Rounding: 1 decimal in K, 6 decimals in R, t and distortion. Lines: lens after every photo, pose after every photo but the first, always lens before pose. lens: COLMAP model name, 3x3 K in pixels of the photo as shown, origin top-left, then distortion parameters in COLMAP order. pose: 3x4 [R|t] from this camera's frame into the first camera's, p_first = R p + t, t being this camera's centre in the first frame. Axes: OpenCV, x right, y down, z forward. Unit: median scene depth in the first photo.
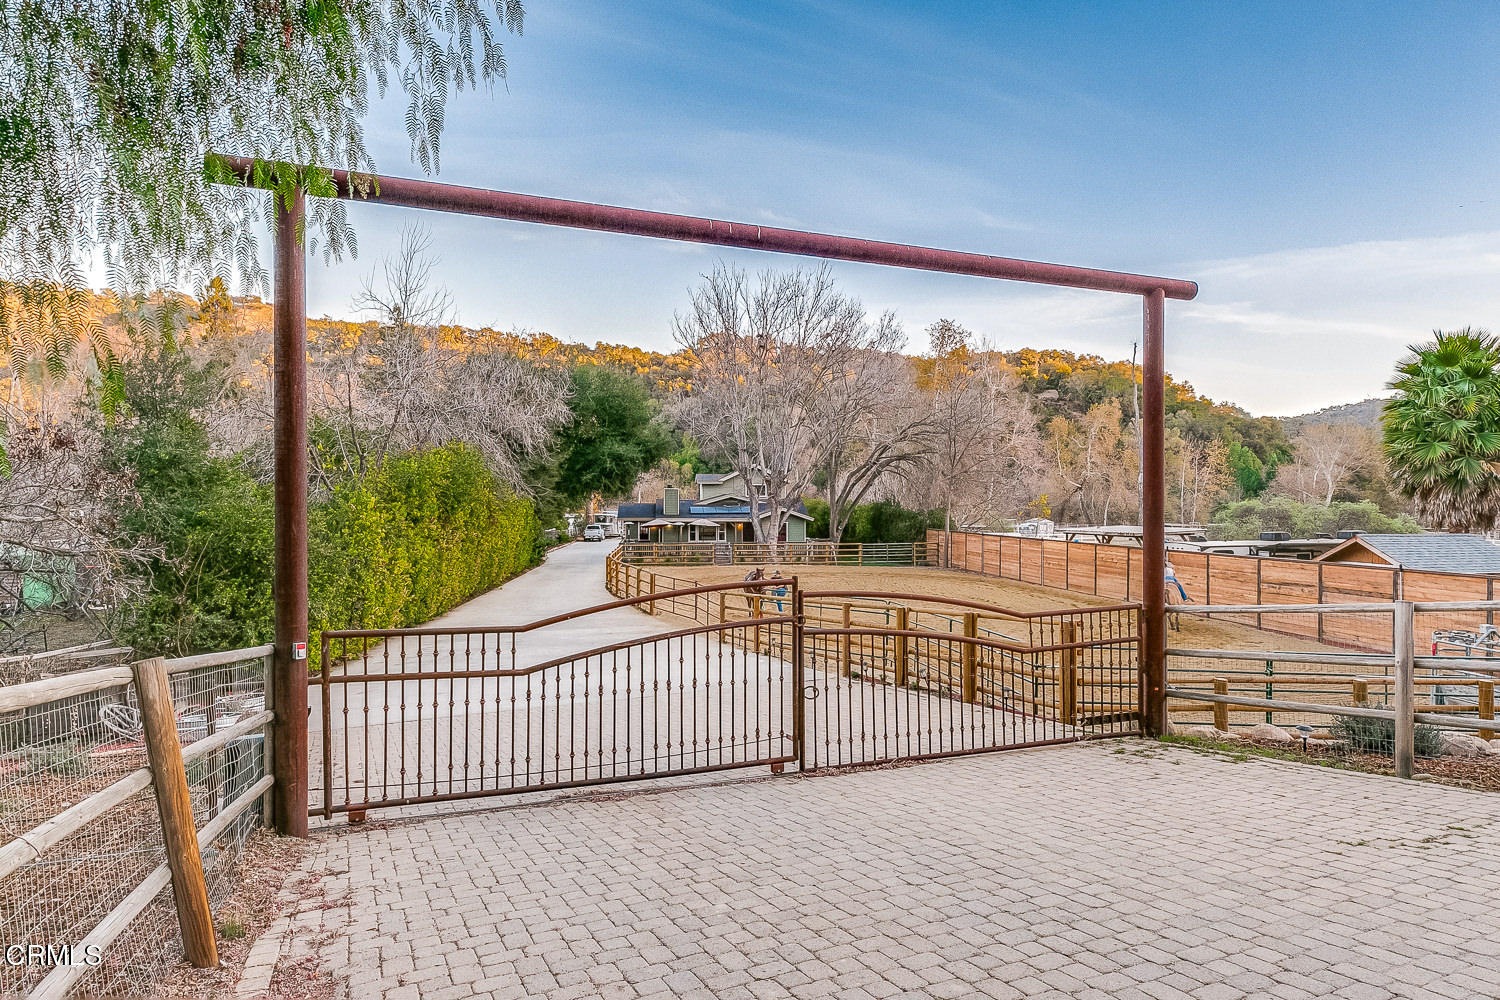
lens RADIAL K [[723.4, 0, 750.0], [0, 723.4, 500.0], [0, 0, 1]] dist [0.004602, 0.001239]
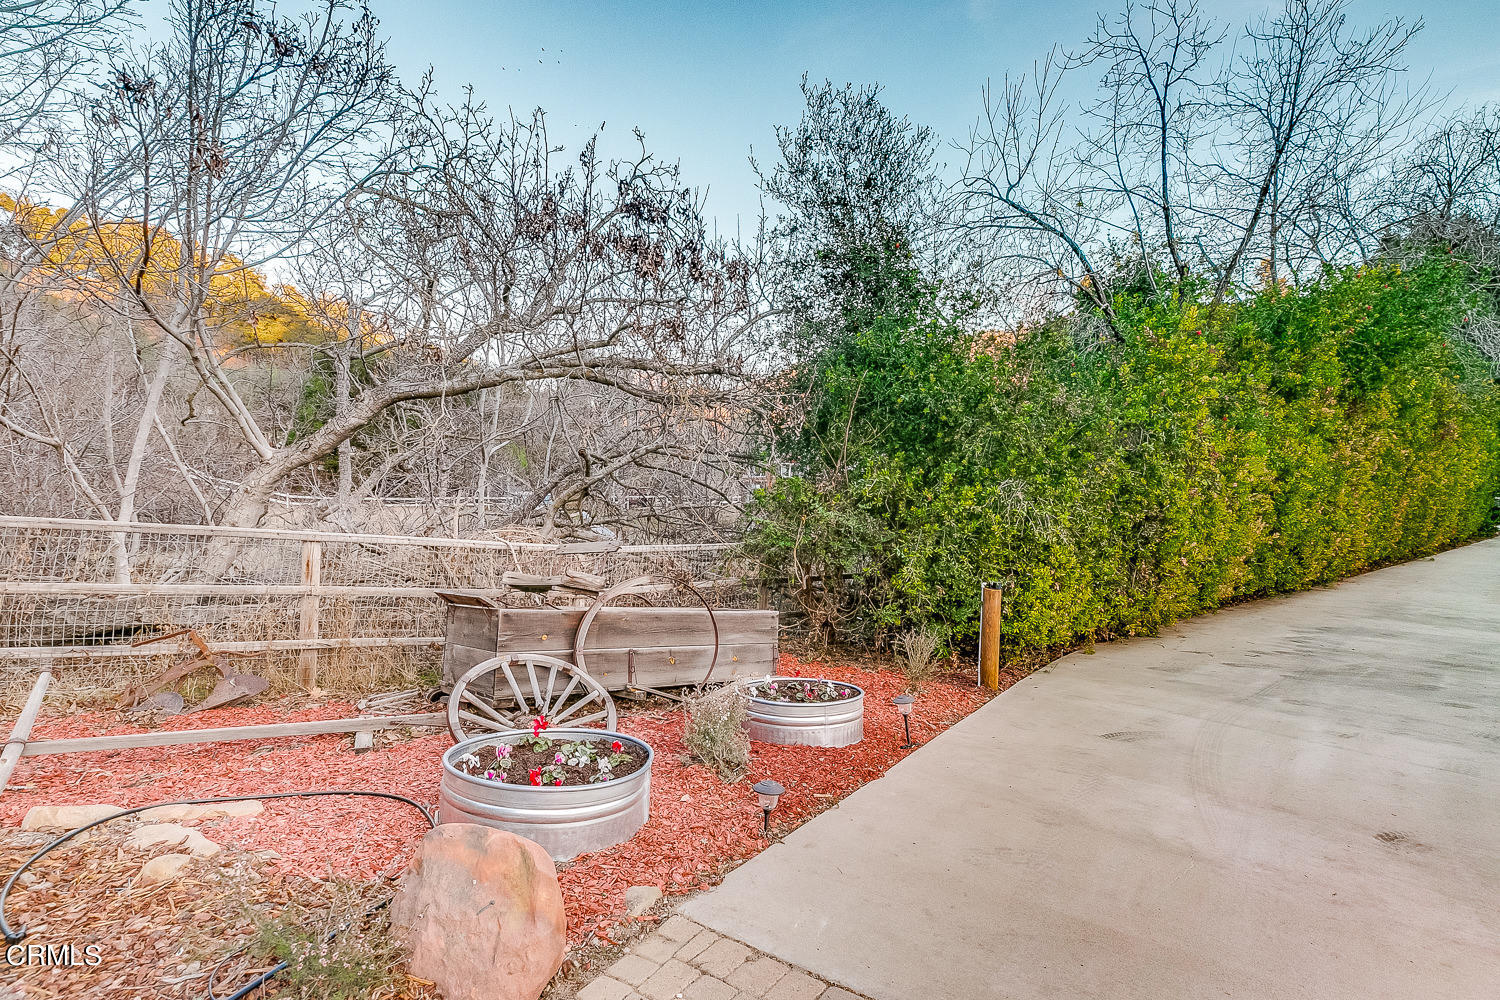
lens RADIAL K [[723.4, 0, 750.0], [0, 723.4, 500.0], [0, 0, 1]] dist [0.004602, 0.001239]
pose [[0.484444, 0.065986, -0.872330, -0.146674], [-0.009106, 0.997478, 0.070395, 0.054653], [0.874775, -0.026159, 0.483823, 0.314000]]
